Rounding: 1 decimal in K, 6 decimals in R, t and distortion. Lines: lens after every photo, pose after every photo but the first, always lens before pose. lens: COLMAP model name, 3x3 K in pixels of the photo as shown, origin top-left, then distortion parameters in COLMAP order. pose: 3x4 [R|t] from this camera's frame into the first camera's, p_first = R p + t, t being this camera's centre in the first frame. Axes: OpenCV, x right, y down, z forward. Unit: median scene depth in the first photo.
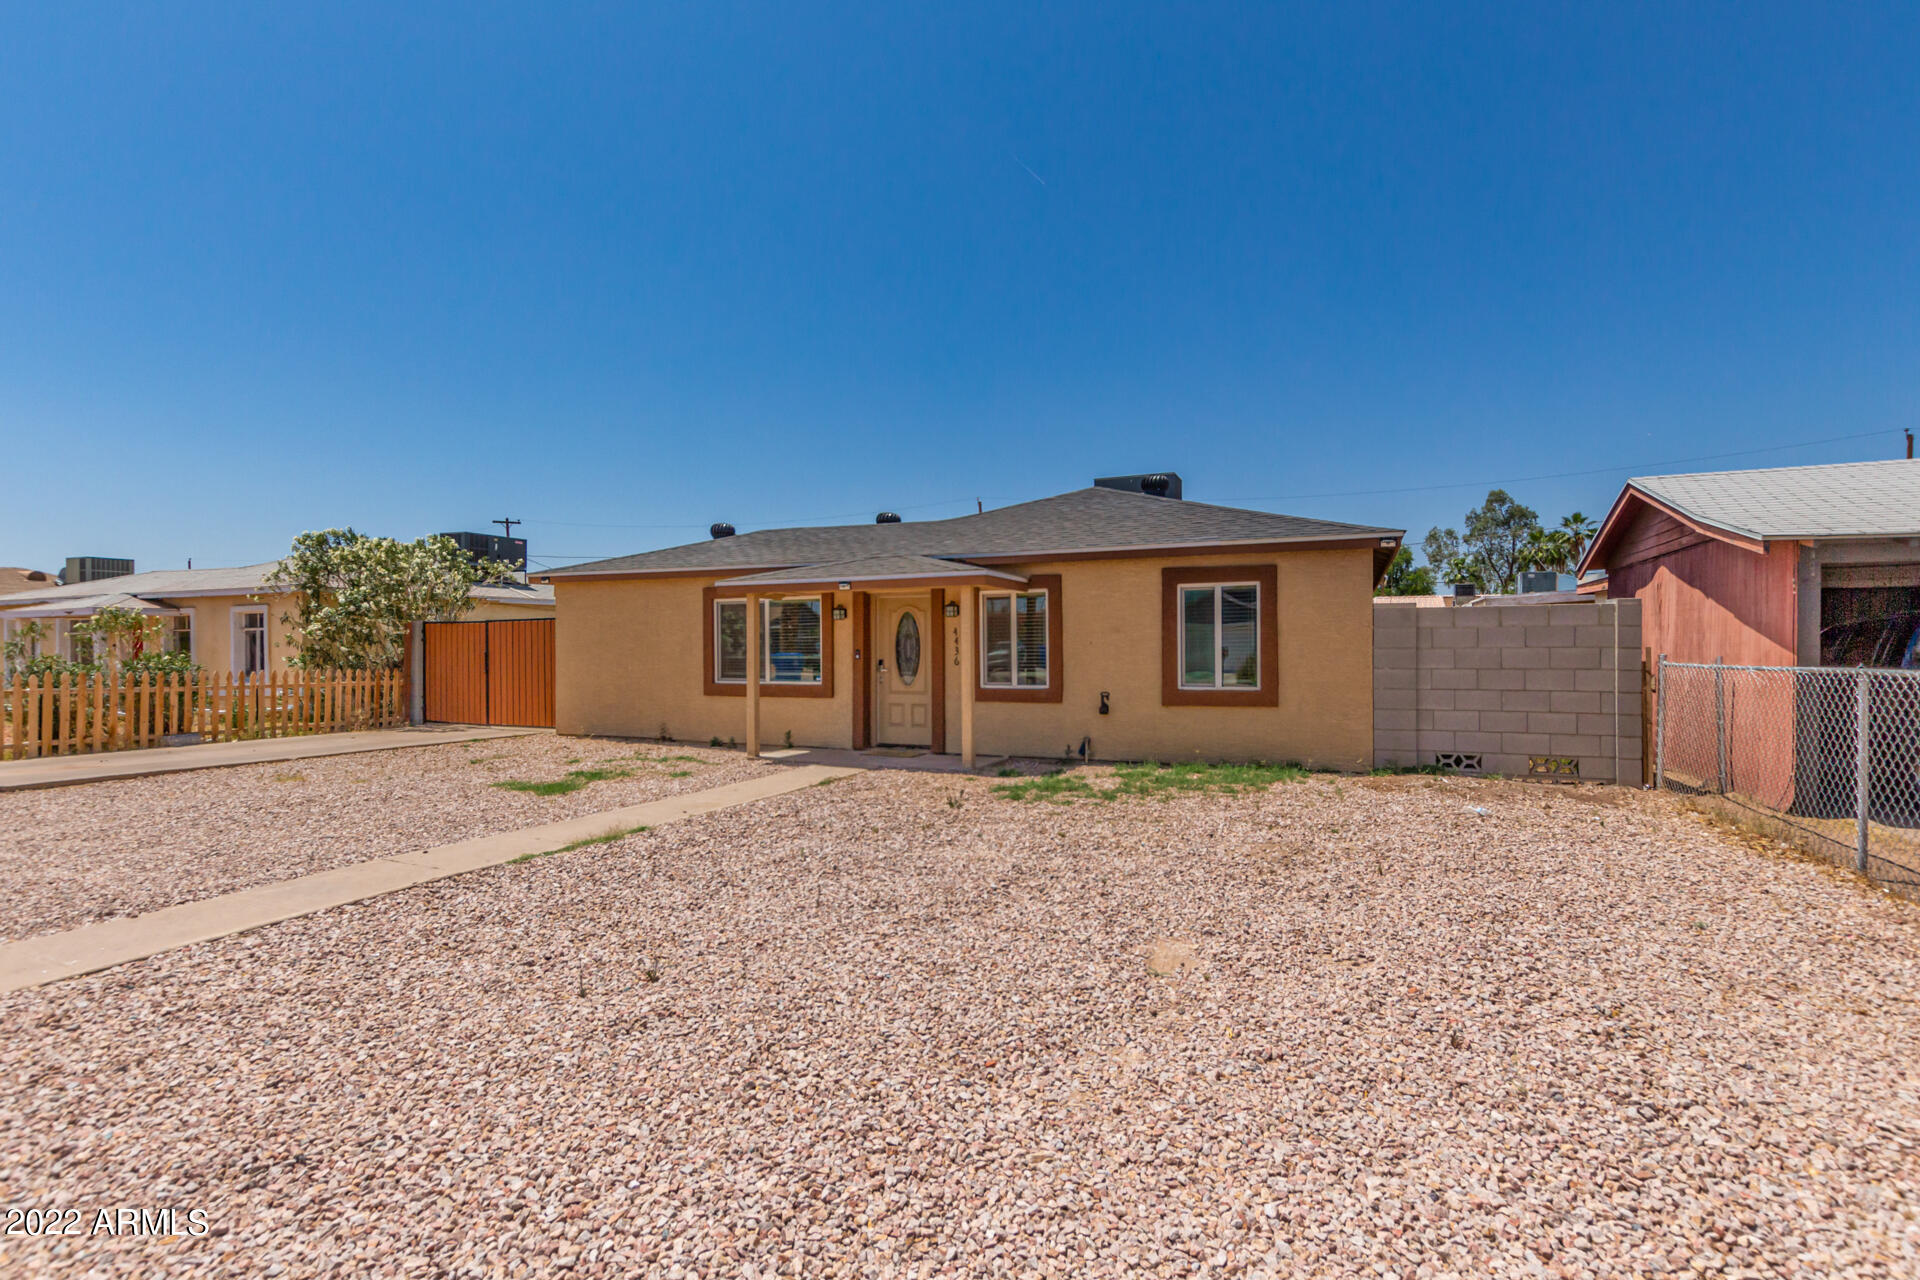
lens RADIAL K [[890.5, 0, 964.4], [0, 890.5, 640.5], [0, 0, 1]] dist [-0.007709, -0.002946]
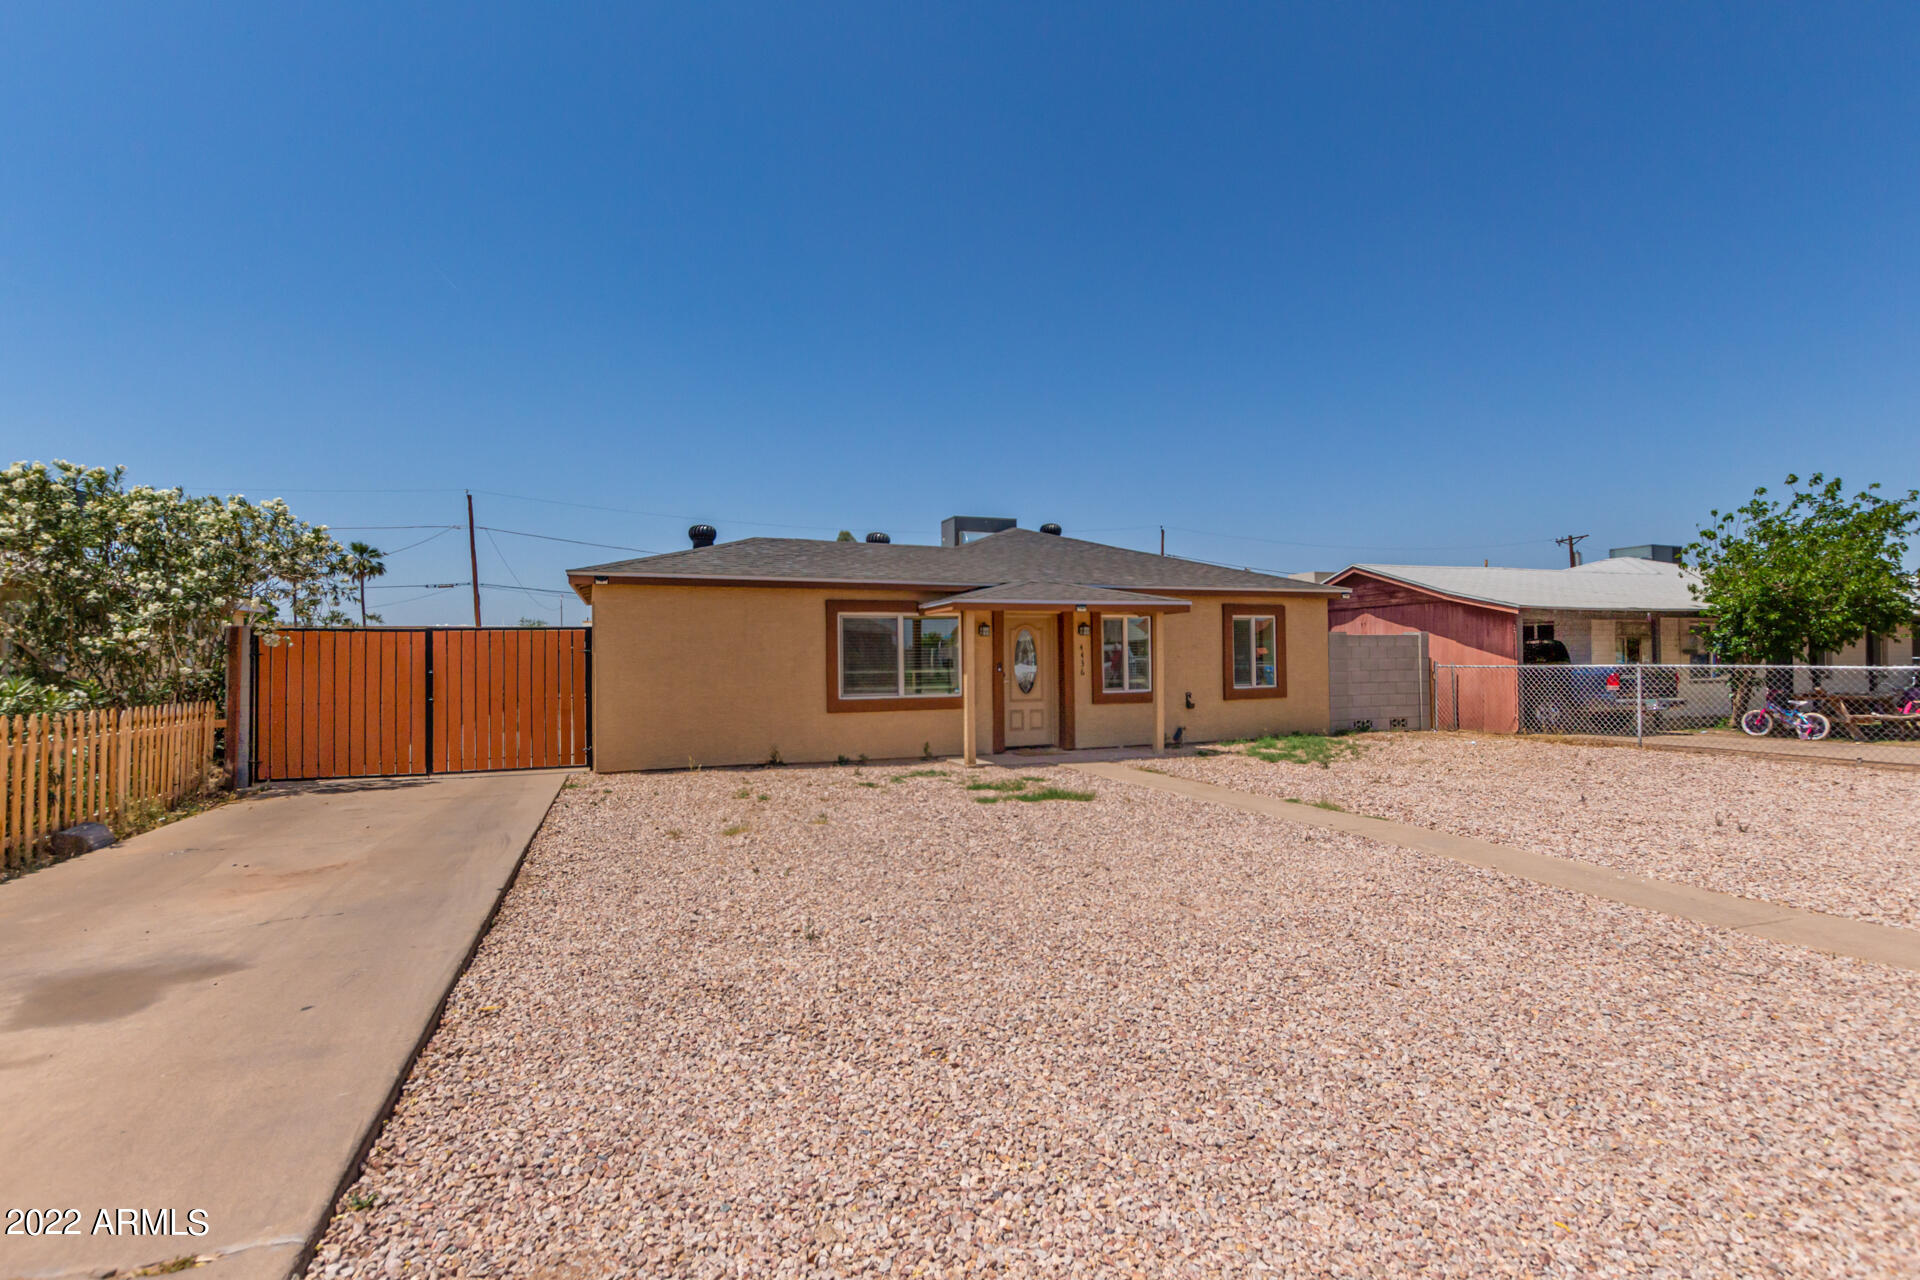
lens RADIAL K [[890.5, 0, 958.7], [0, 890.5, 645.7], [0, 0, 1]] dist [-0.007709, -0.002946]
pose [[0.718572, 0.006939, 0.695418, -0.960732], [0.003275, 0.999905, -0.013362, 0.003155], [-0.695445, 0.011879, 0.718481, 0.242866]]
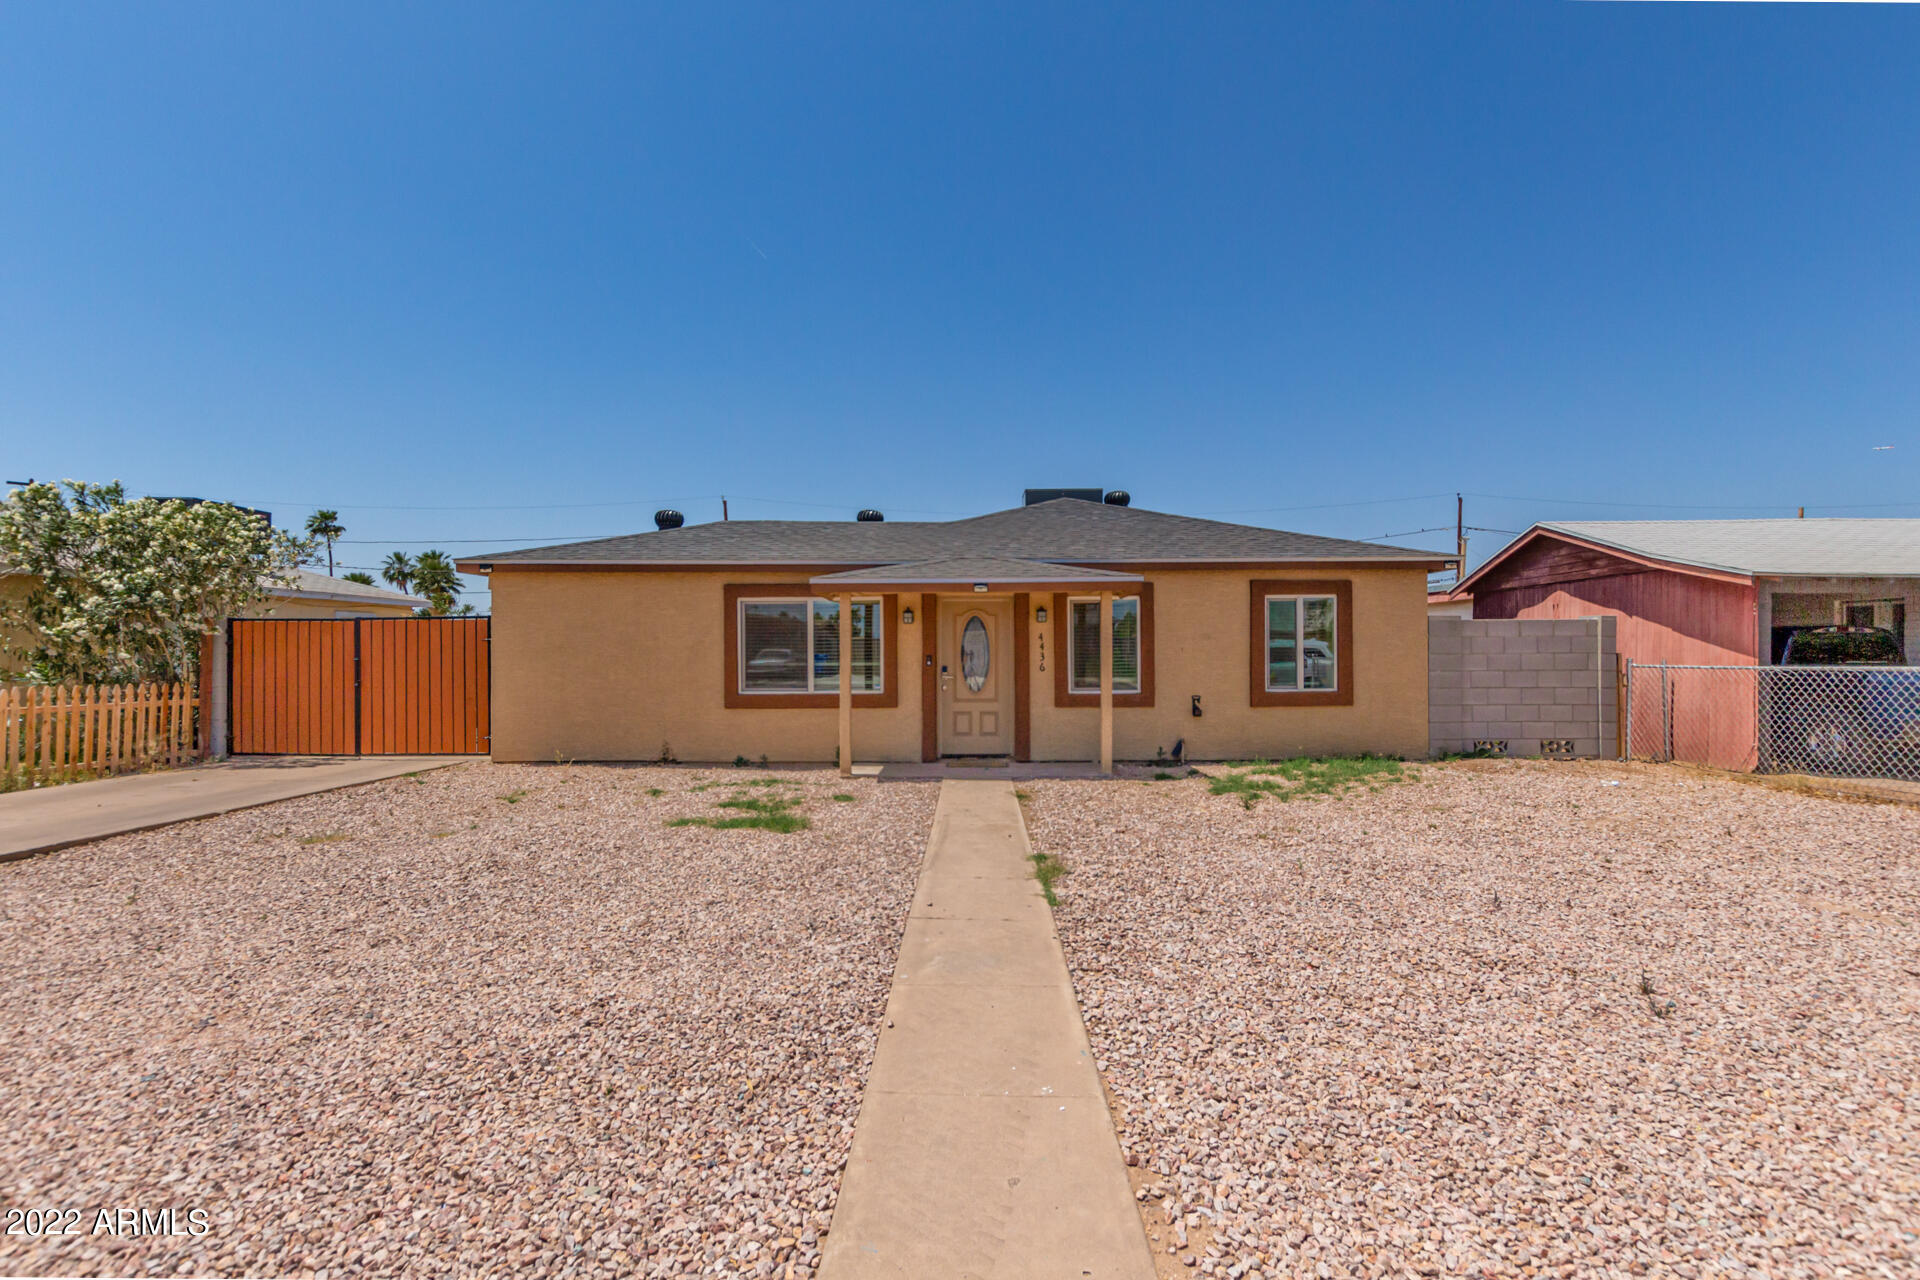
lens RADIAL K [[890.5, 0, 955.3], [0, 890.5, 648.4], [0, 0, 1]] dist [-0.007709, -0.002946]
pose [[0.922849, 0.002853, 0.385152, -0.471222], [-0.002609, 0.999996, -0.001156, 0.003620], [-0.385154, 0.000062, 0.922852, 0.125528]]
